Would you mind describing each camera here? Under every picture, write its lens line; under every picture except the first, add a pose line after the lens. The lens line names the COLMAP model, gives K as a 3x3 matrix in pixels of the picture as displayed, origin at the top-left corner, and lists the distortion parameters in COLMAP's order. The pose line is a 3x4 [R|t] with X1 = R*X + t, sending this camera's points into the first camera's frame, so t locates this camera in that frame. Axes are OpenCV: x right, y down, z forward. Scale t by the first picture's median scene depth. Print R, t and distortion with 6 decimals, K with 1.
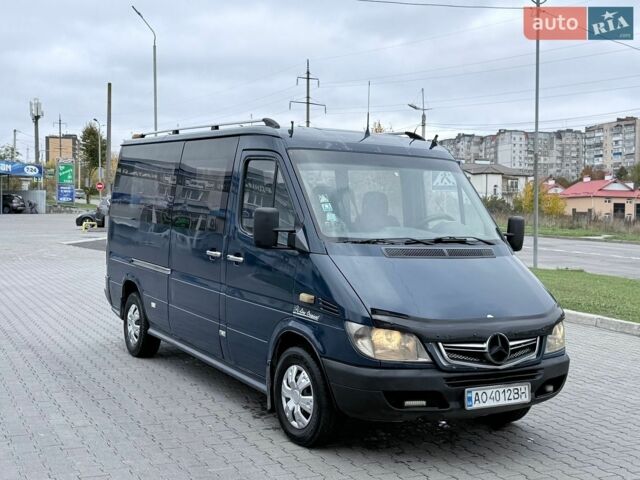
lens RADIAL K [[802.6, 0, 322.0], [0, 802.6, 241.5], [0, 0, 1]] dist [0.171714, -0.354674]
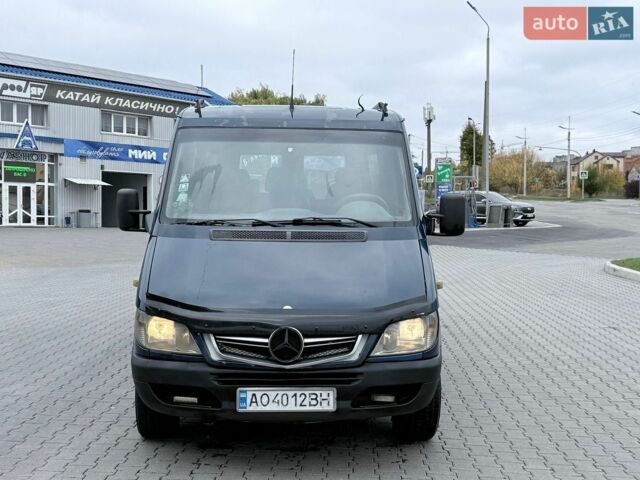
lens RADIAL K [[799.4, 0, 318.2], [0, 799.4, 239.5], [0, 0, 1]] dist [0.157406, -0.304410]
pose [[0.883017, 0.002279, -0.469335, 0.645395], [-0.001586, 0.999997, 0.001872, 0.018225], [0.469338, -0.000909, 0.883018, 0.262122]]
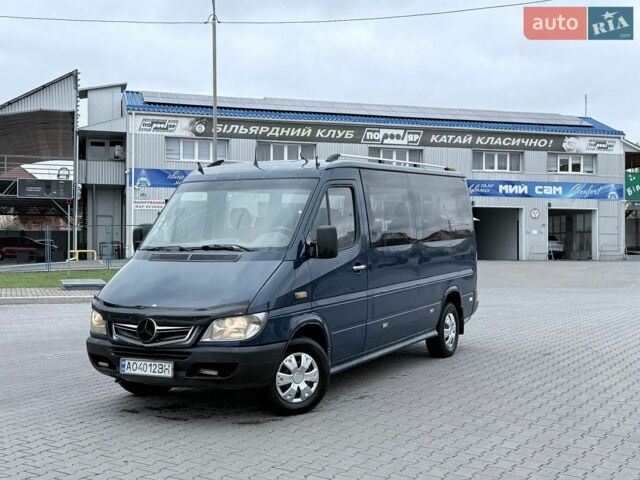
lens RADIAL K [[799.4, 0, 318.2], [0, 799.4, 239.5], [0, 0, 1]] dist [0.157406, -0.304410]
pose [[0.533360, -0.027797, -0.845432, 1.434482], [-0.007882, 0.999253, -0.037827, 0.034758], [0.845852, 0.026839, 0.532742, 0.546729]]
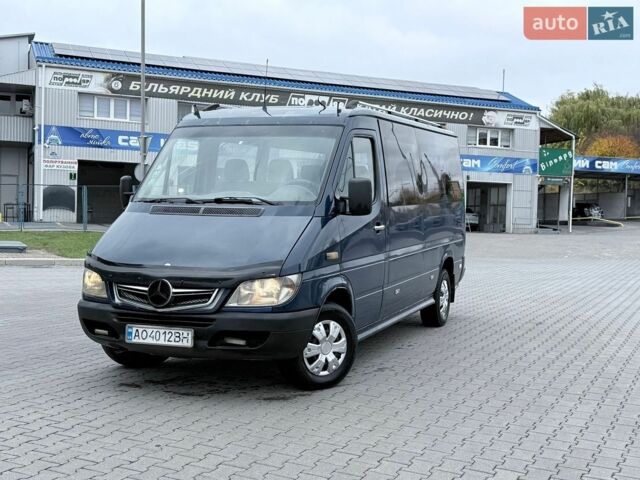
lens RADIAL K [[802.6, 0, 322.0], [0, 802.6, 241.5], [0, 0, 1]] dist [0.171714, -0.354674]
pose [[0.630816, 0.017039, -0.775746, 1.202959], [-0.026609, 0.999646, 0.000320, 0.055739], [0.775476, 0.020440, 0.631046, 0.475194]]
